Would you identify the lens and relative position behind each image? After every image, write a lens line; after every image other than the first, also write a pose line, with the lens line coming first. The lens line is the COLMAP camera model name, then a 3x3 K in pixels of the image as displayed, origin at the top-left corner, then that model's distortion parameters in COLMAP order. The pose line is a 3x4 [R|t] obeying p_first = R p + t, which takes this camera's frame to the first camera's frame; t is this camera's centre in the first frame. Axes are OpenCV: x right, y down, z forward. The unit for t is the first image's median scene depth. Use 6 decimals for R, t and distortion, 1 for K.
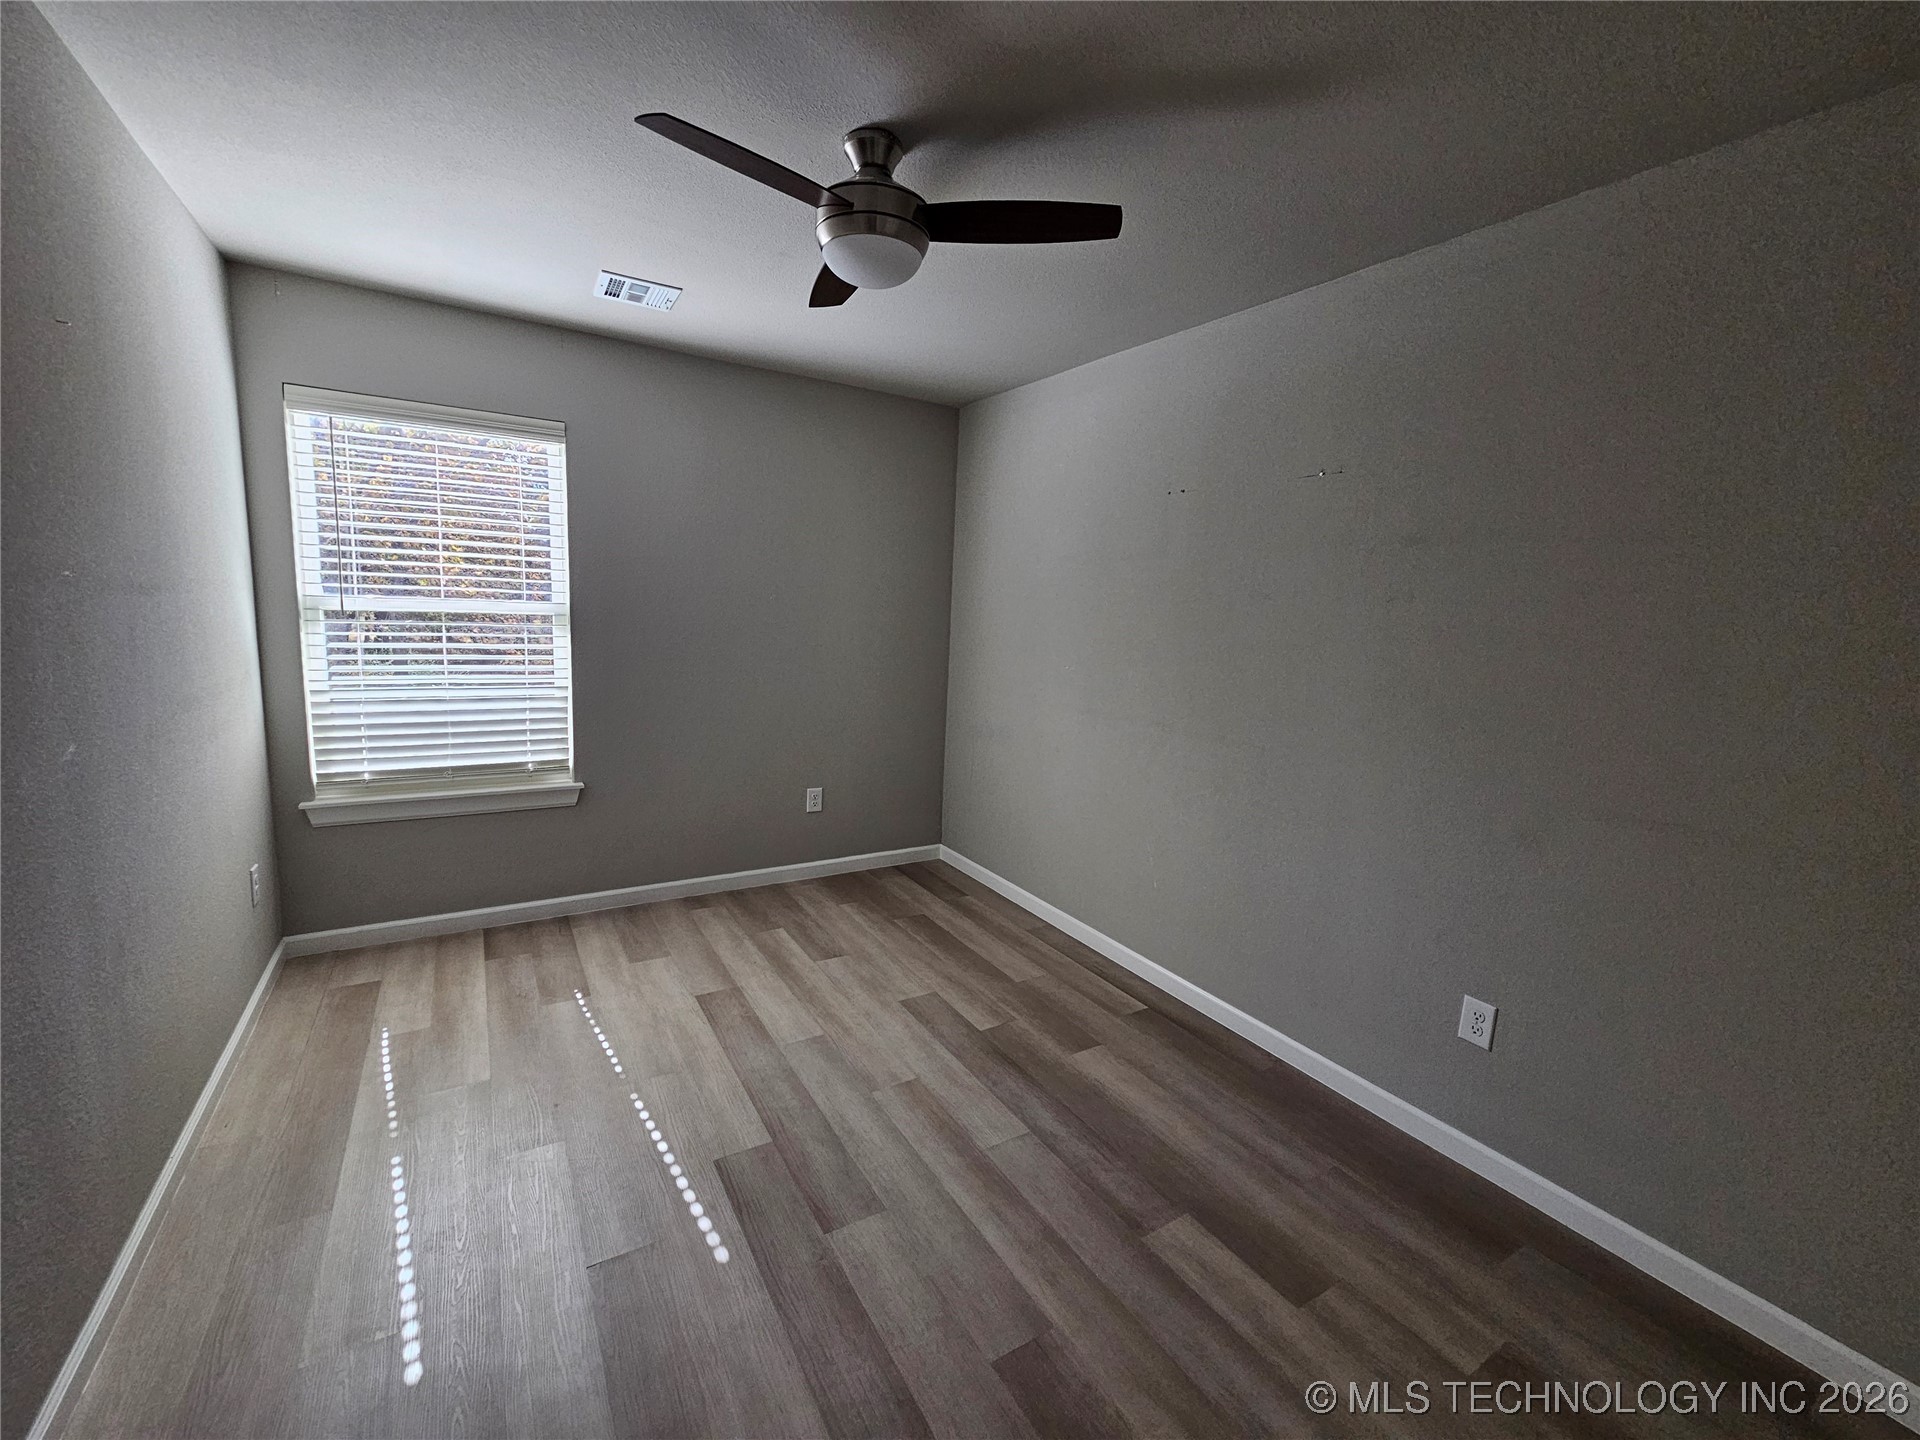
lens RADIAL K [[789.6, 0, 957.6], [0, 789.6, 716.8], [0, 0, 1]] dist [-0.003608, 0.002653]
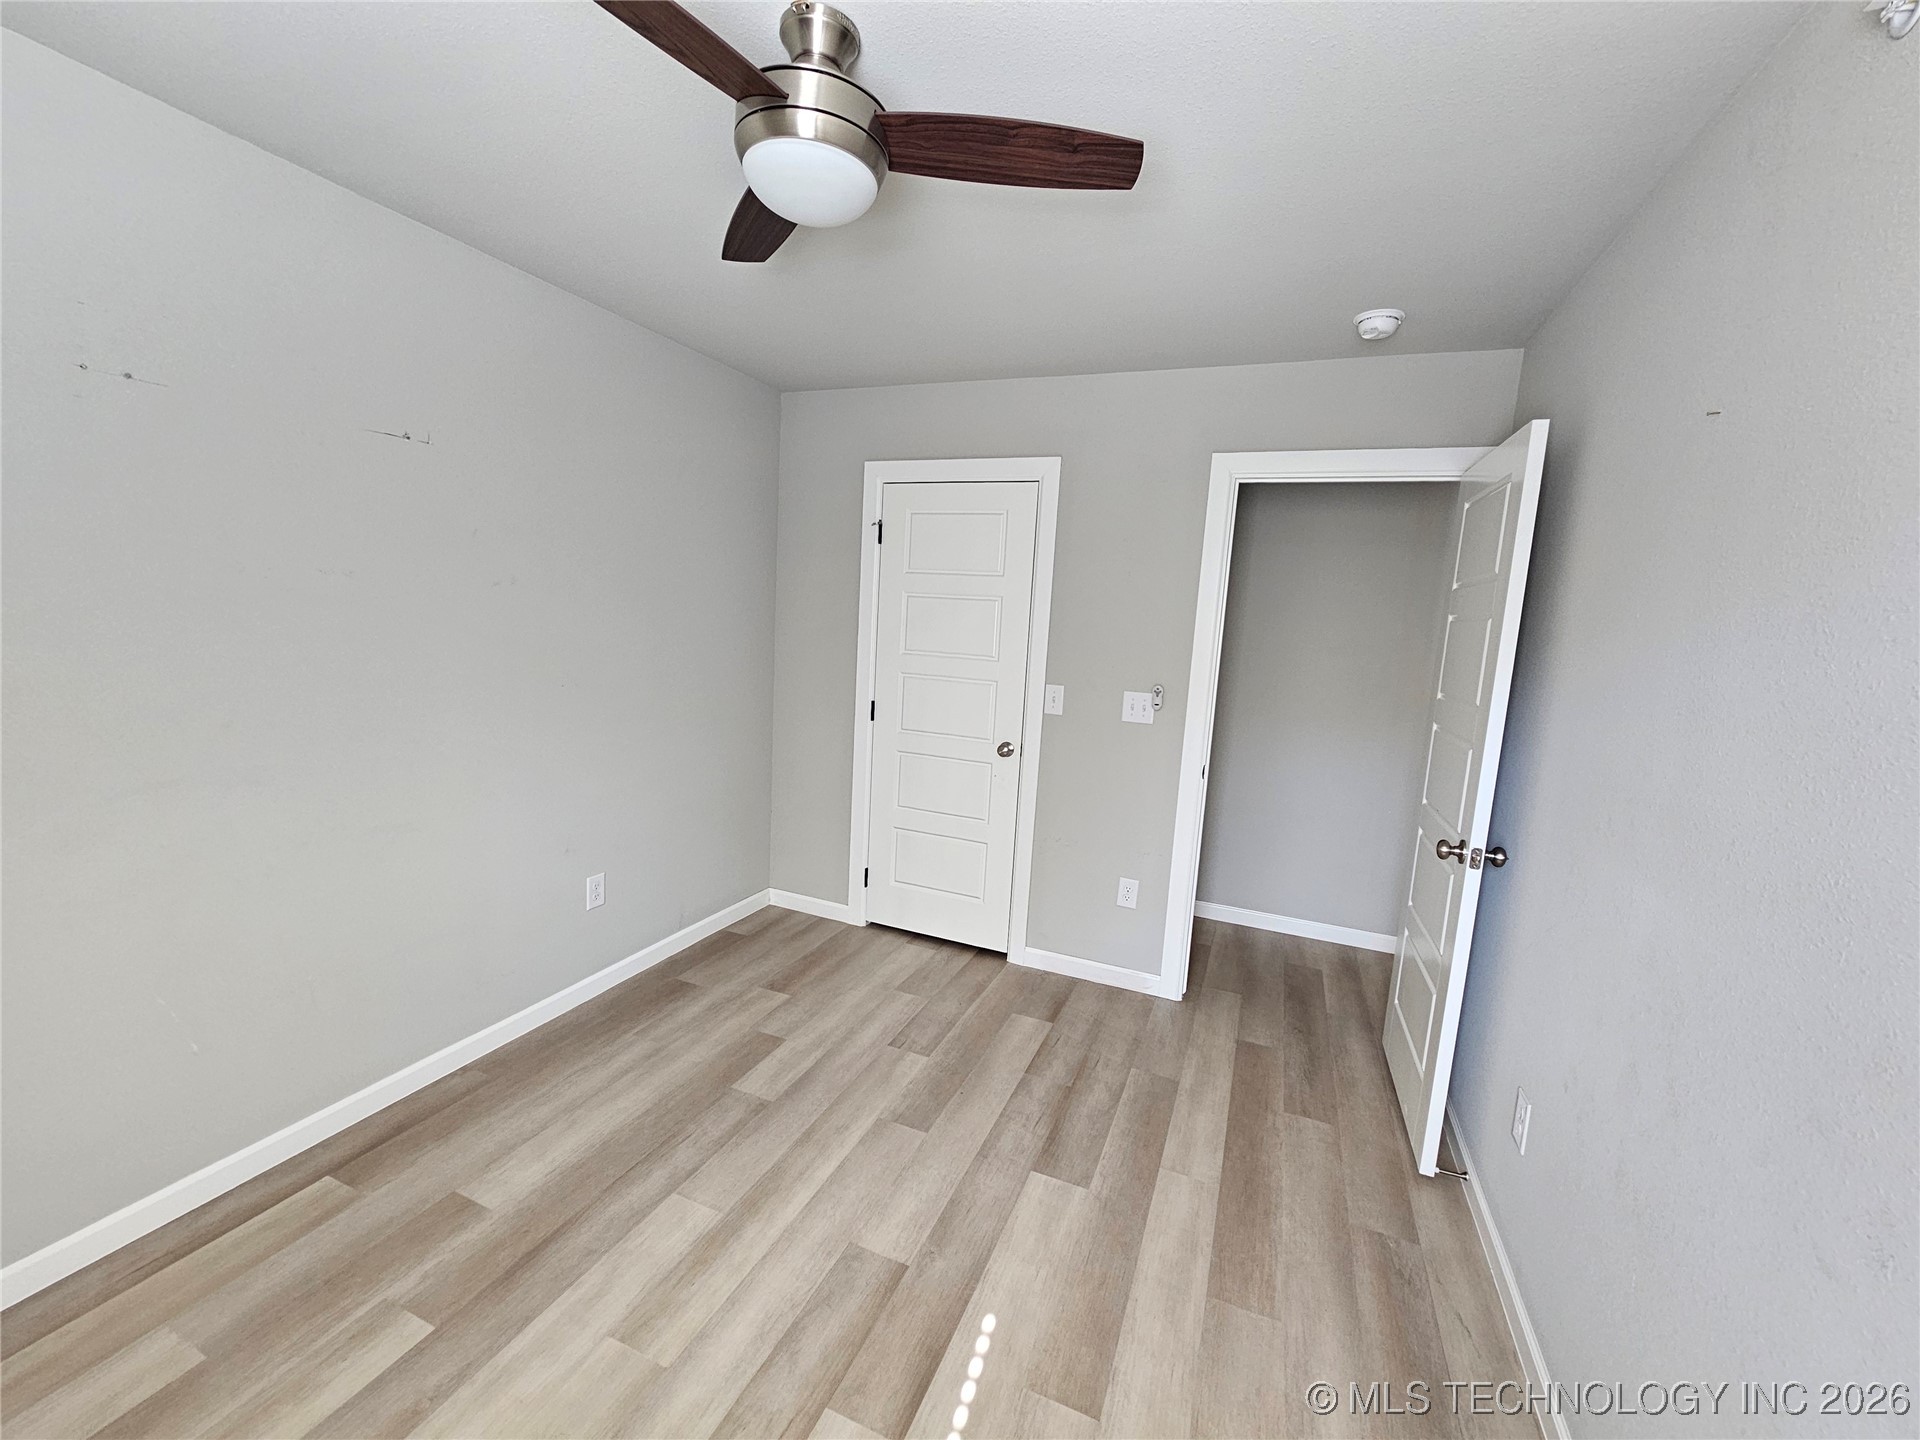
lens RADIAL K [[758.6, 0, 986.6], [0, 758.6, 708.6], [0, 0, 1]] dist [0.000143, 0.000139]
pose [[-0.593681, -0.181528, 0.783958, -0.769531], [0.030119, 0.968528, 0.247075, -0.239576], [-0.804137, 0.170296, -0.569529, 1.214576]]
